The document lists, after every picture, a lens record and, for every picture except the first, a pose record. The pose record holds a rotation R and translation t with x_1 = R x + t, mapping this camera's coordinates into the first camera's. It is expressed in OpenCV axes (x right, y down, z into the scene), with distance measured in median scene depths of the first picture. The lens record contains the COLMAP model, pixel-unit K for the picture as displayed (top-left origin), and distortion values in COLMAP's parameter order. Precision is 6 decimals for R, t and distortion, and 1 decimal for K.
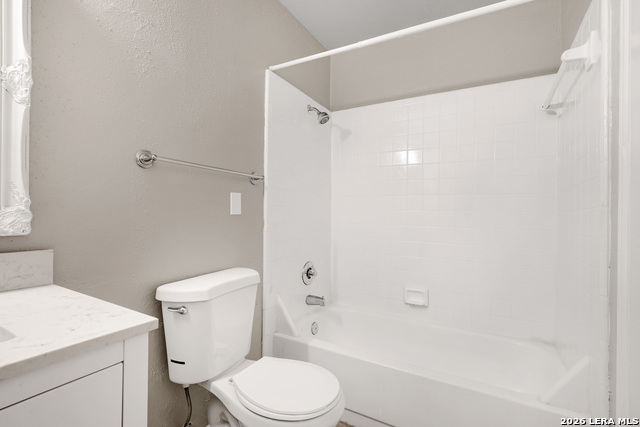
lens RADIAL K [[299.5, 0, 320.0], [0, 299.5, 213.5], [0, 0, 1]] dist [-0.034397, 0.000357]
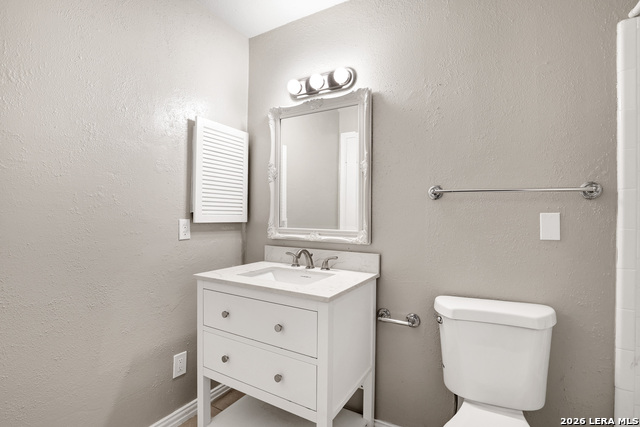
lens RADIAL K [[299.5, 0, 320.0], [0, 299.5, 213.5], [0, 0, 1]] dist [-0.034397, 0.000357]
pose [[-0.022344, -0.019004, -0.999570, 0.523999], [-0.002814, 0.999817, -0.018946, -0.050496], [0.999746, 0.002389, -0.022393, 0.397054]]
